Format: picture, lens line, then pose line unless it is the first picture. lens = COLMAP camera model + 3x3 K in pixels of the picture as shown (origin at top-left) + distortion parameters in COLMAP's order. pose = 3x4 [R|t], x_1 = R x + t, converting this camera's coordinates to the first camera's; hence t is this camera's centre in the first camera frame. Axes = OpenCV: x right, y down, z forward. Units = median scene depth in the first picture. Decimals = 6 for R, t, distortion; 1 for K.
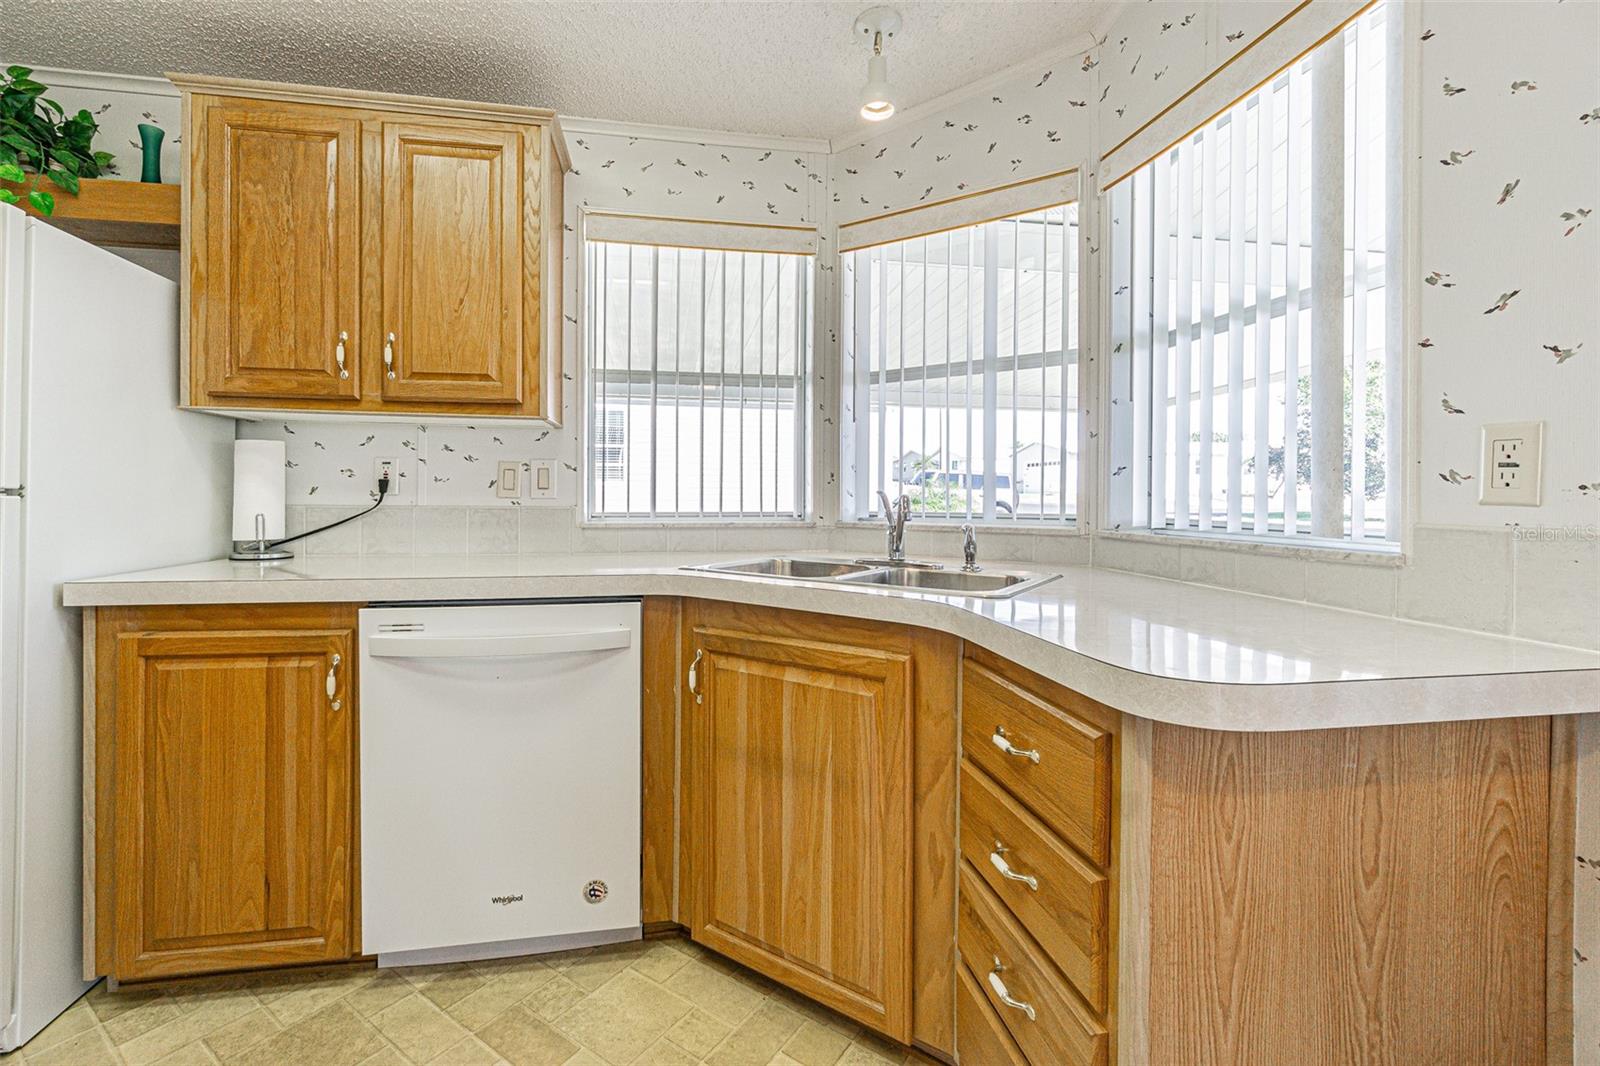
lens RADIAL K [[693.9, 0, 781.5], [0, 693.9, 498.6], [0, 0, 1]] dist [-0.003380, 0.000035]
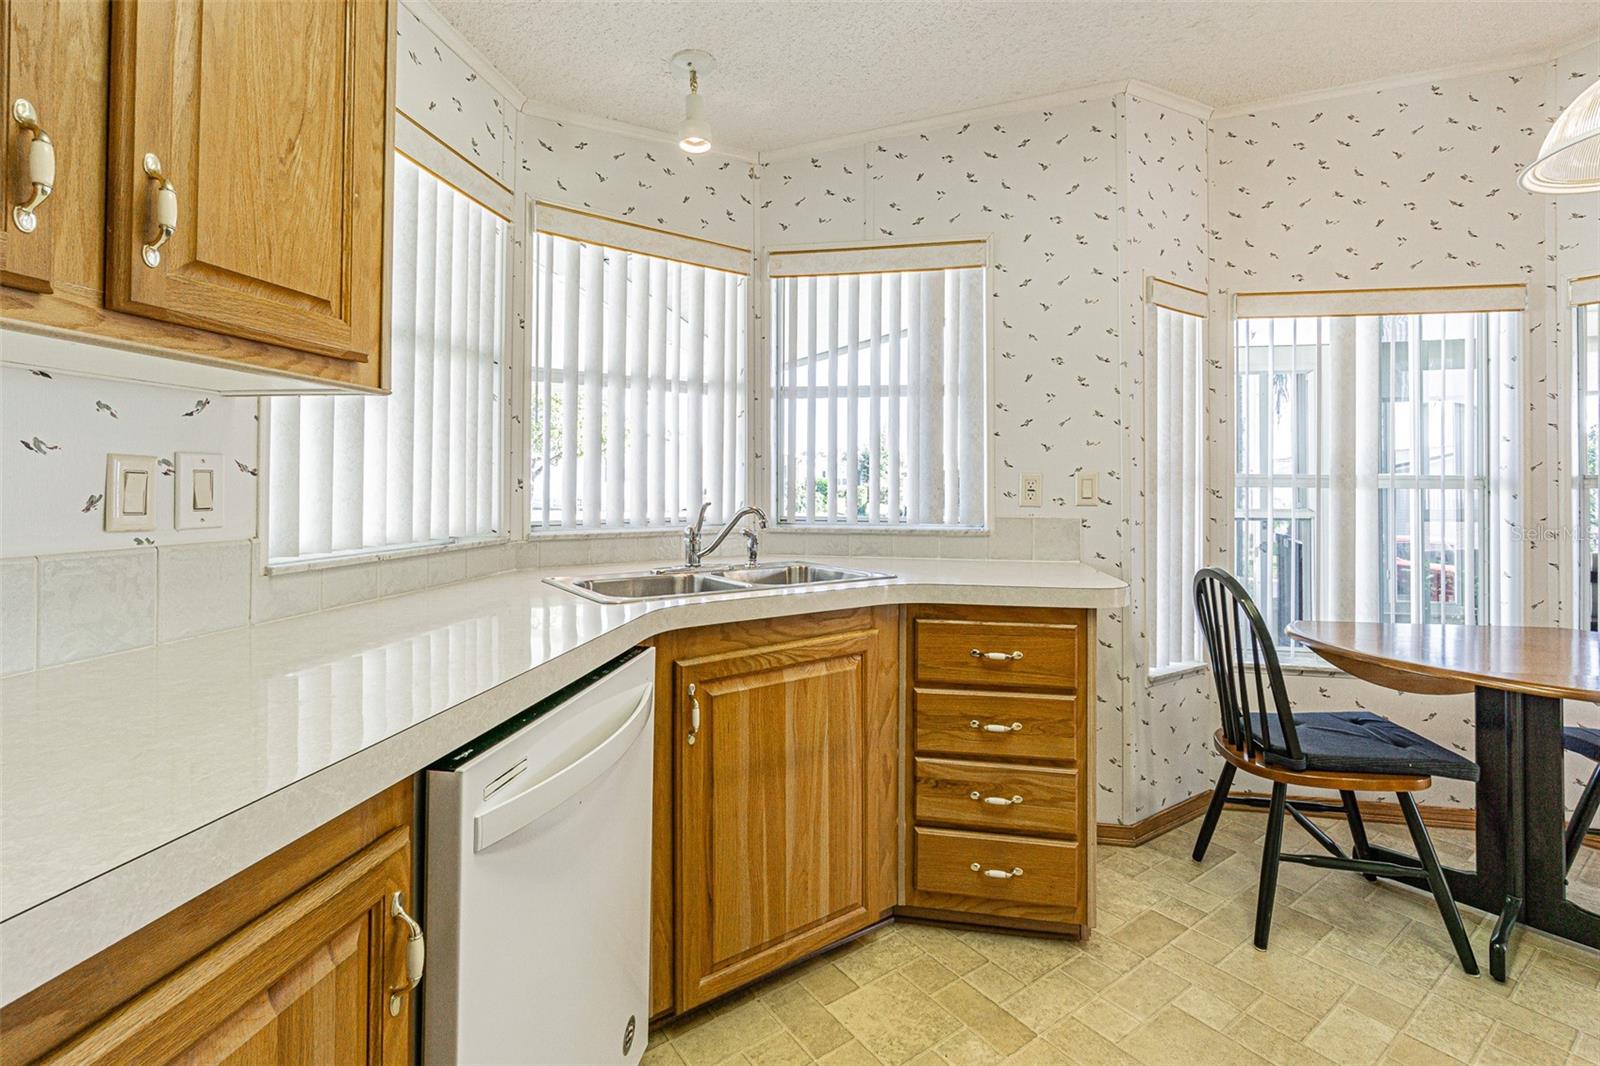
lens RADIAL K [[714.2, 0, 787.5], [0, 714.2, 480.1], [0, 0, 1]] dist [-0.005508, 0.004635]
pose [[0.341546, 0.004810, 0.939853, -0.853250], [0.003609, 0.999973, -0.006429, -0.038288], [-0.939858, 0.005588, 0.341520, 0.501927]]
